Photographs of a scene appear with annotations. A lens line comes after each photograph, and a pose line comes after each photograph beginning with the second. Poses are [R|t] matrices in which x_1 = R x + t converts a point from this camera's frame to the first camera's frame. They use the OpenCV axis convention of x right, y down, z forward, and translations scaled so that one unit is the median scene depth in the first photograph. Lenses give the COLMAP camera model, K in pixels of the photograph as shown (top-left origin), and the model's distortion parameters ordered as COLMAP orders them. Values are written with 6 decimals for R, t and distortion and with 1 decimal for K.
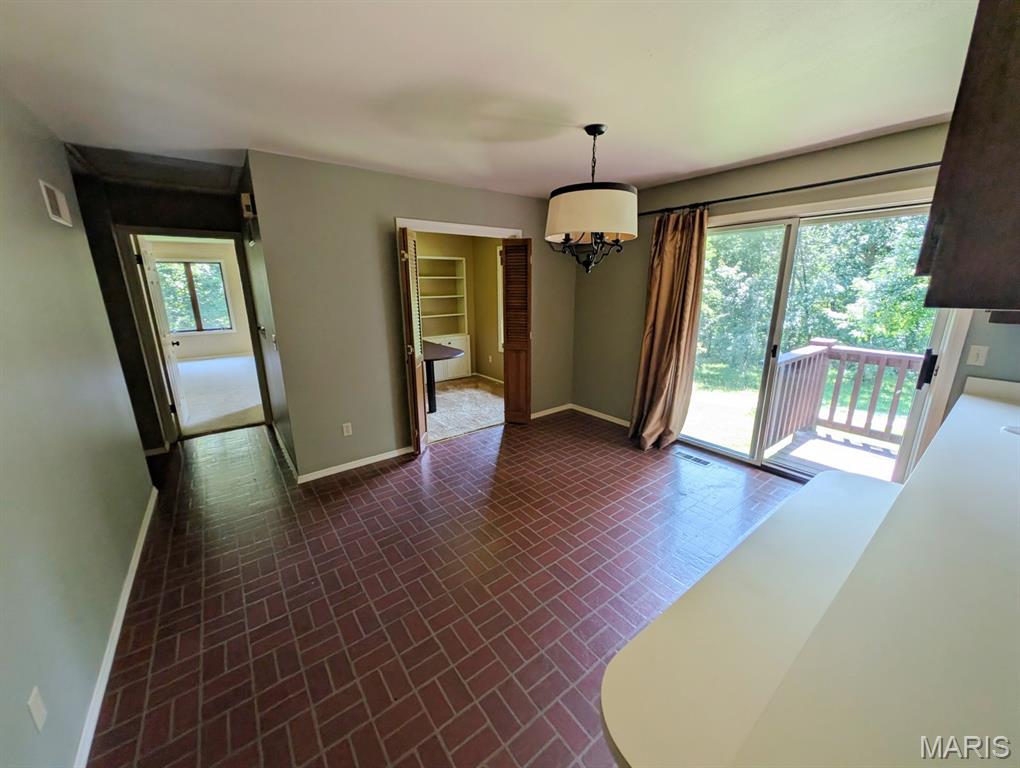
lens RADIAL K [[388.8, 0, 507.1], [0, 388.8, 385.4], [0, 0, 1]] dist [-0.001885, -0.002526]
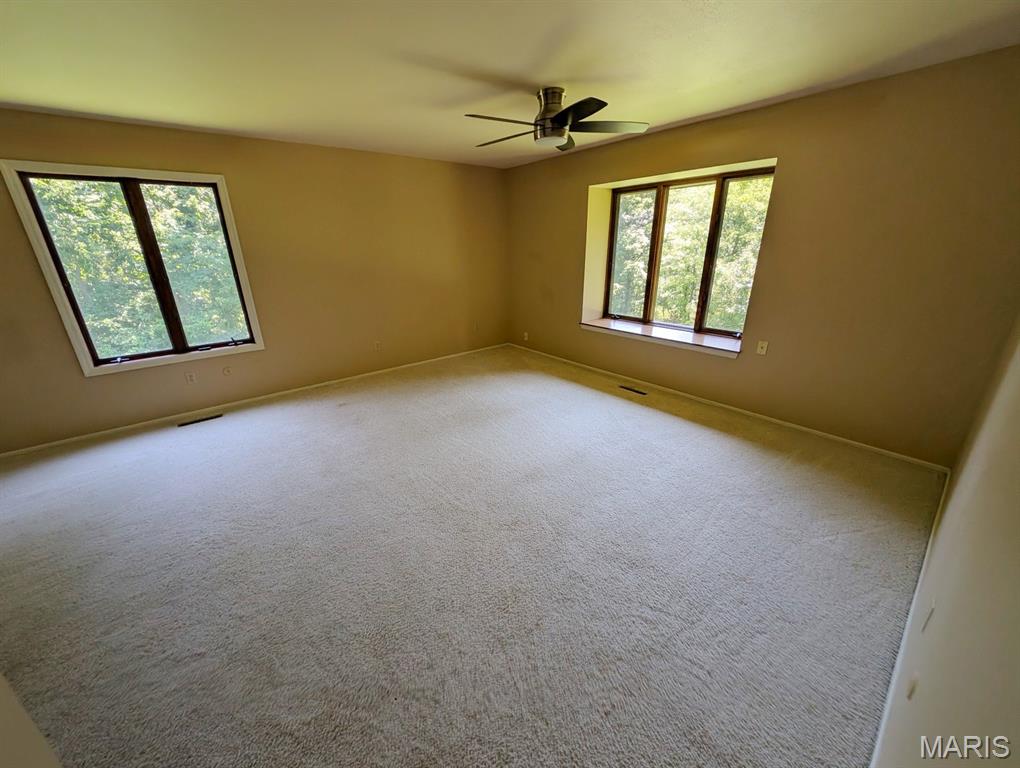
lens RADIAL K [[388.8, 0, 507.1], [0, 388.8, 385.4], [0, 0, 1]] dist [-0.001885, -0.002526]
pose [[0.999048, -0.025606, 0.035307, -0.433865], [0.022046, 0.994966, 0.097757, -0.132213], [-0.037632, -0.096885, 0.994584, 0.538679]]
